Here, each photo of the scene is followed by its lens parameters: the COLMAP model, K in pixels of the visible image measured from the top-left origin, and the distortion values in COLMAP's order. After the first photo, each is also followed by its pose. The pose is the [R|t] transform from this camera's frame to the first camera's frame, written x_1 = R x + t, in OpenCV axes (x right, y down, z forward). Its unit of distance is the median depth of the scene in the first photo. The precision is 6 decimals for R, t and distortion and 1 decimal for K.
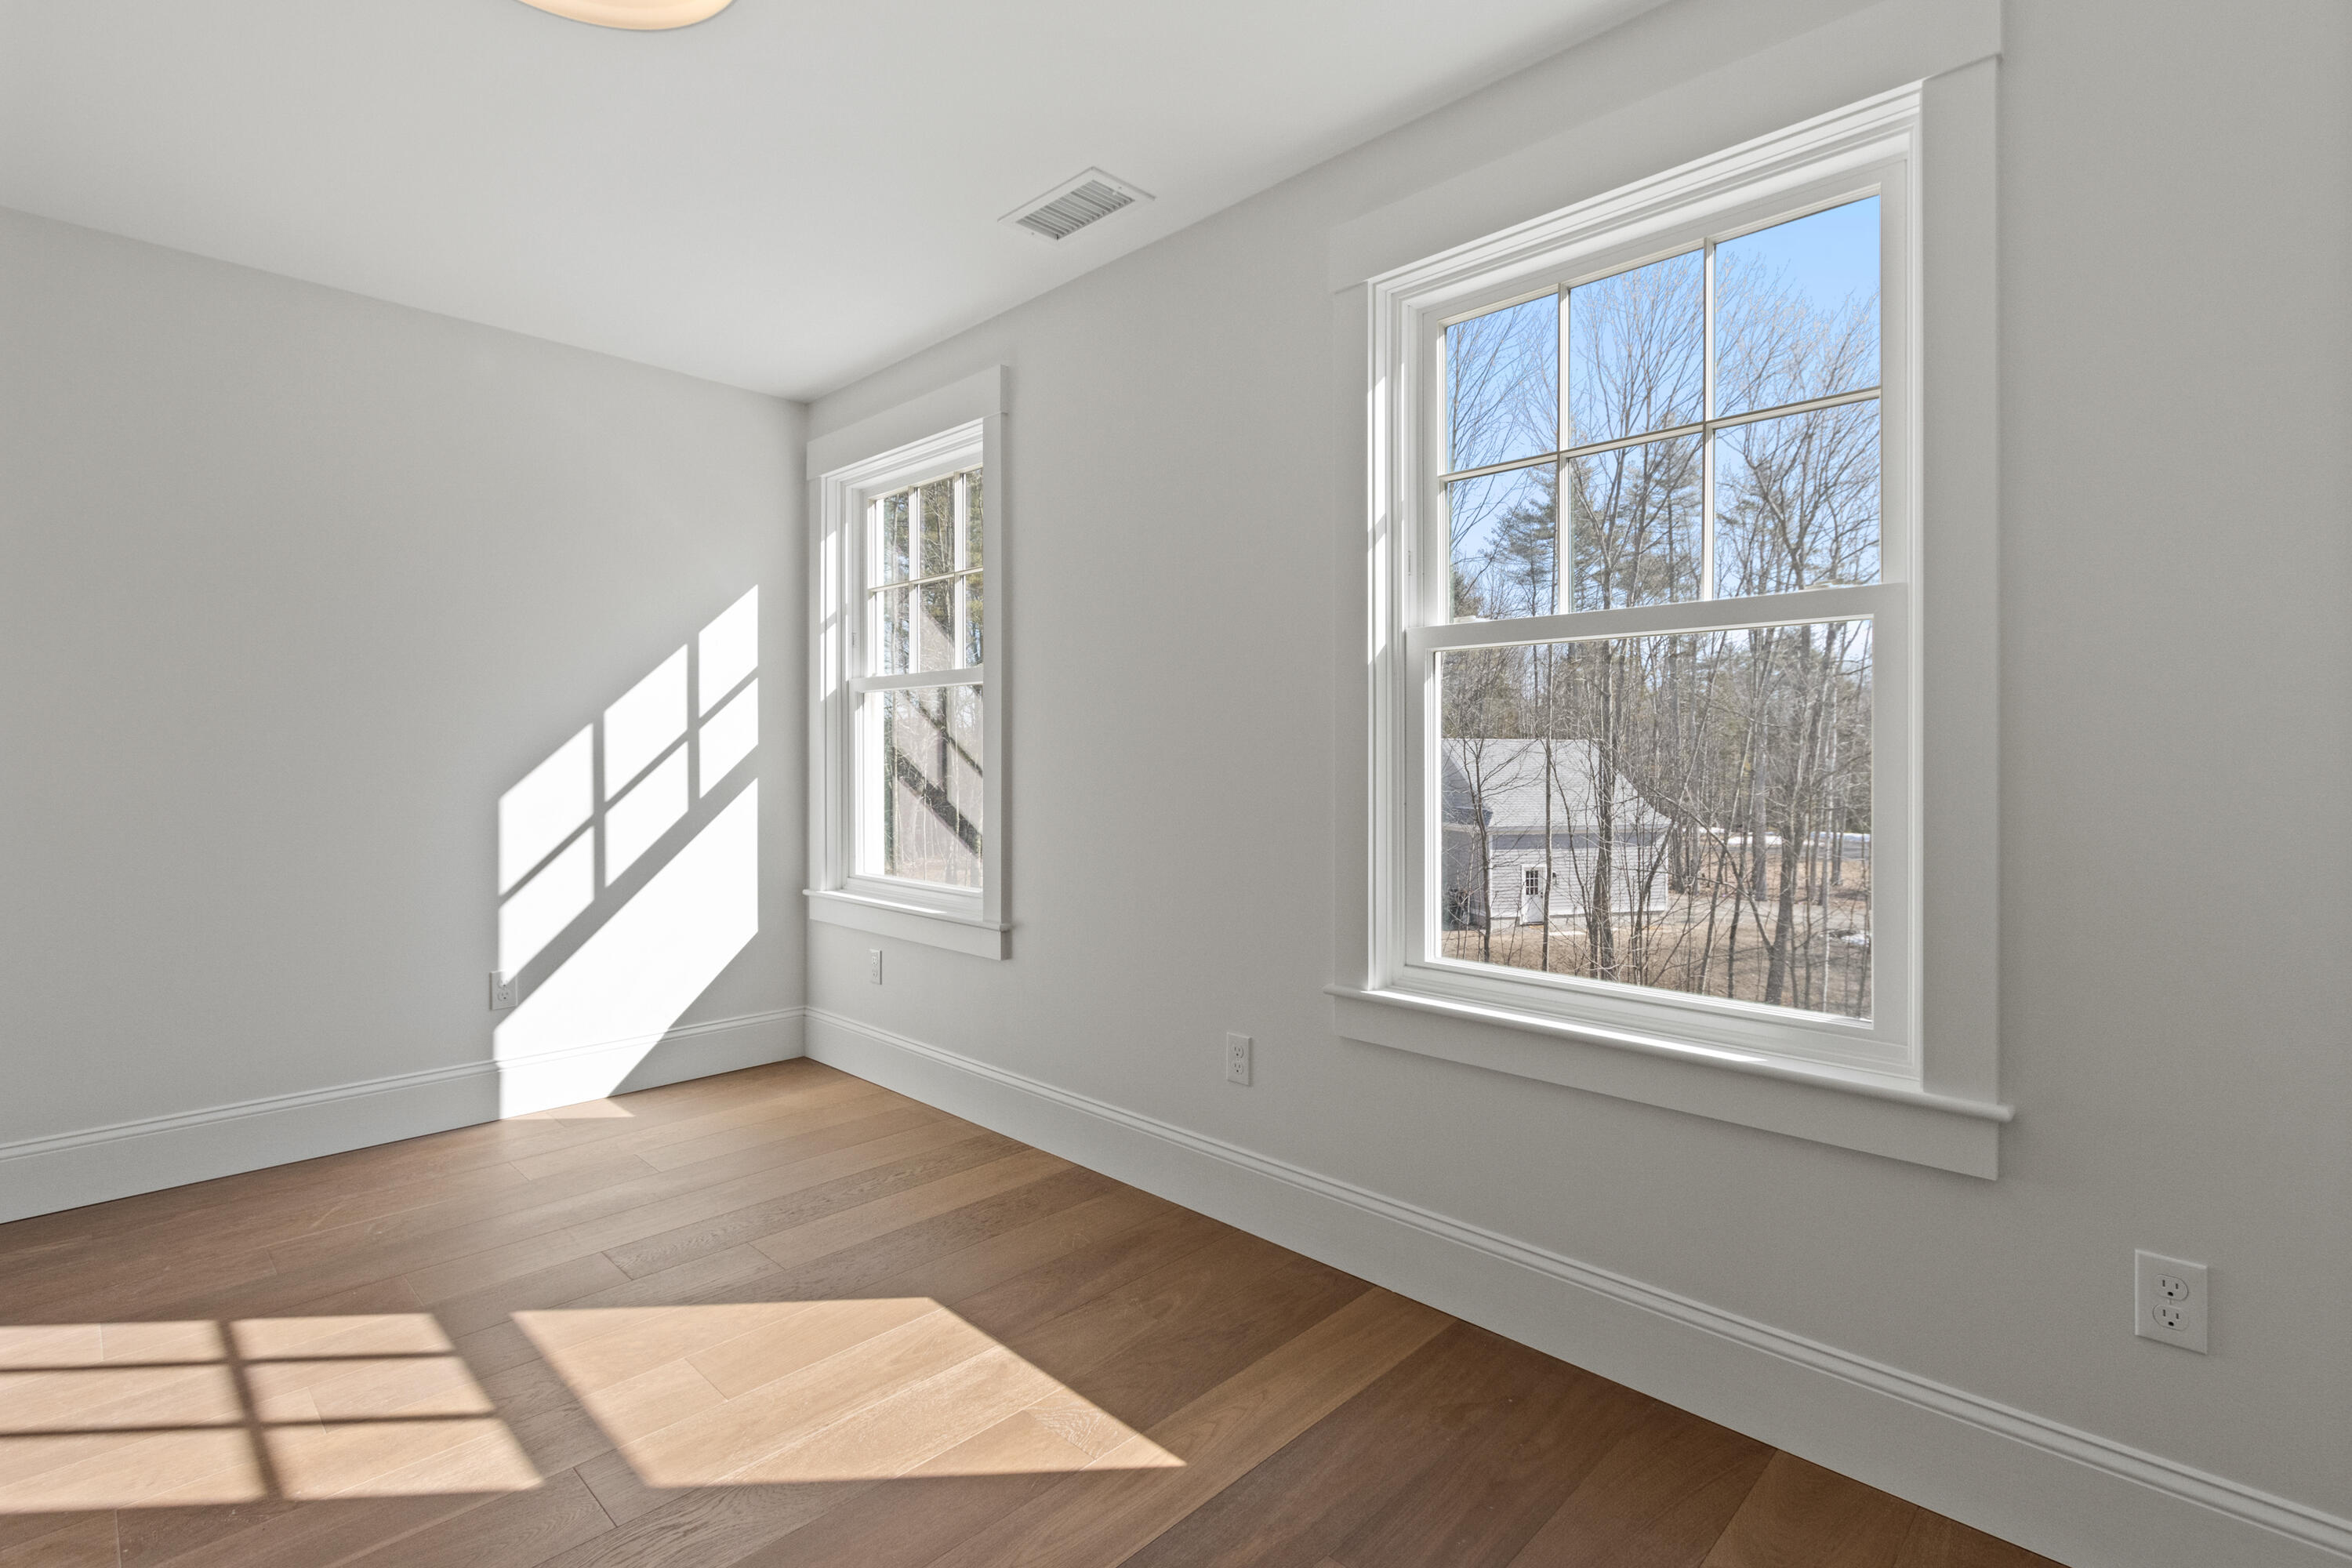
lens RADIAL K [[1123.8, 0, 1146.2], [0, 1123.8, 750.2], [0, 0, 1]] dist [0.008804, -0.001699]
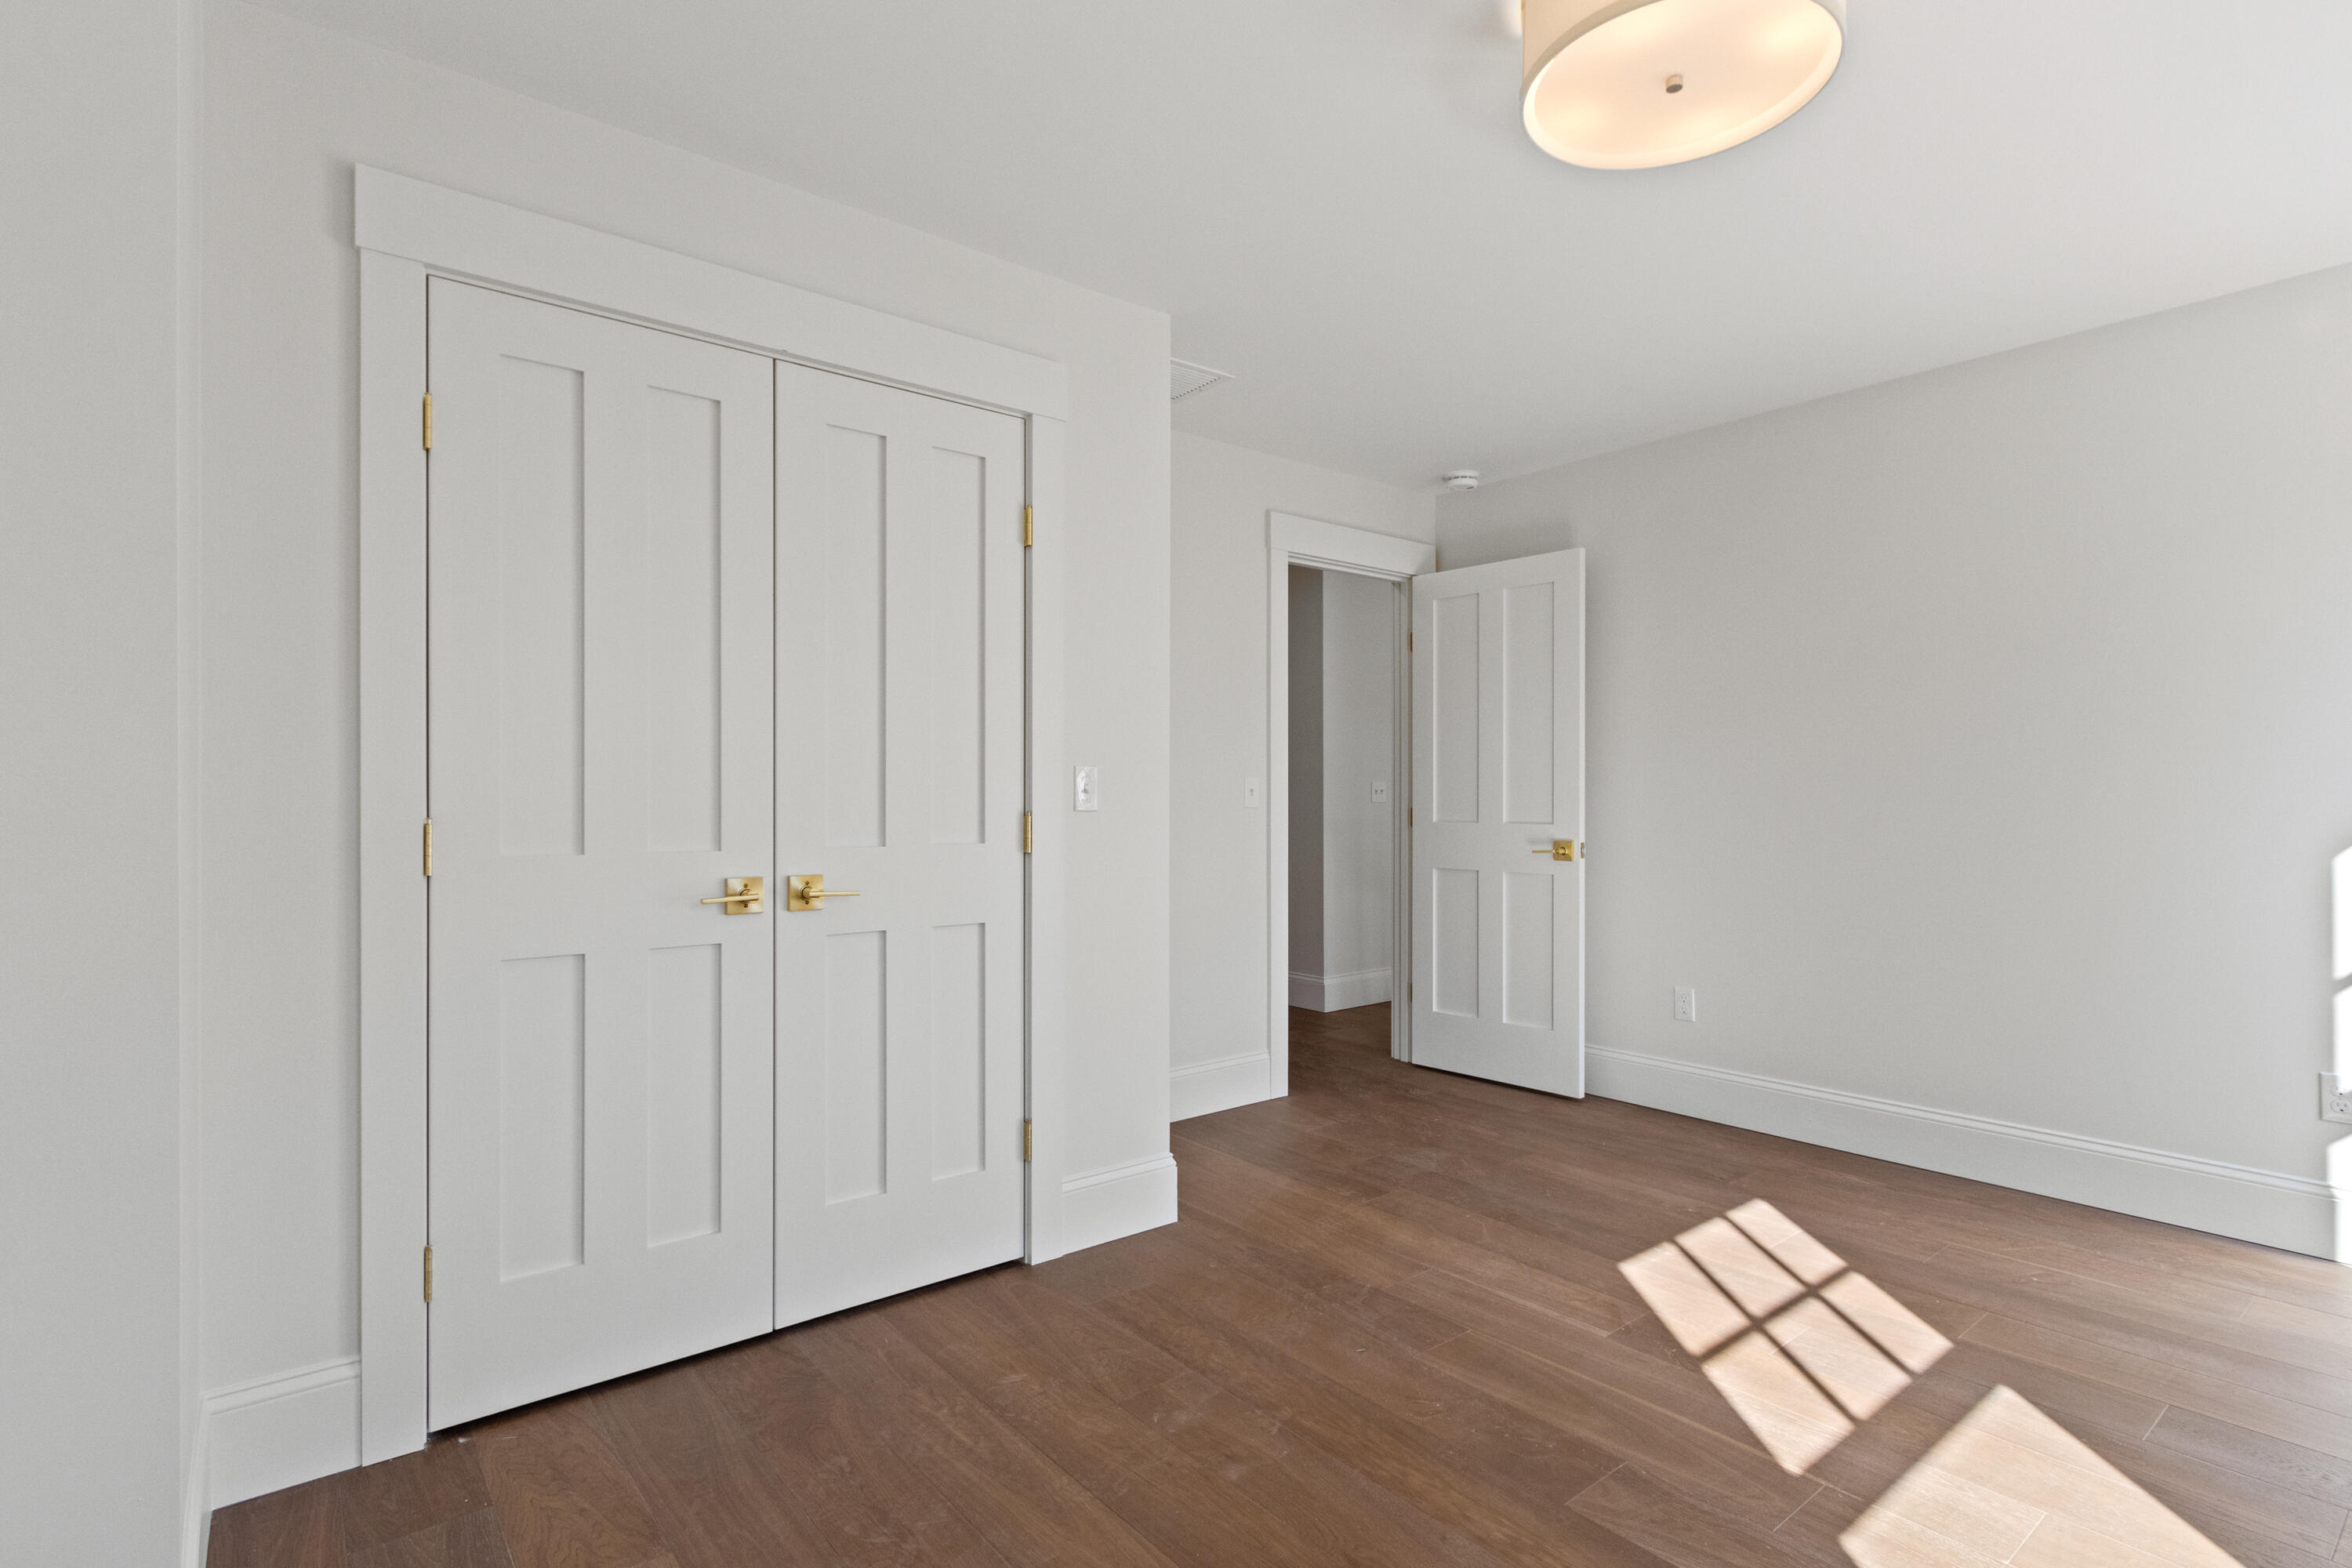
lens RADIAL K [[1123.8, 0, 1179.9], [0, 1123.8, 794.6], [0, 0, 1]] dist [0.008804, -0.001699]
pose [[-0.093974, -0.002066, -0.995572, 0.420323], [0.004029, 0.999989, -0.002455, -0.008791], [0.995566, -0.004242, -0.093965, 0.345374]]
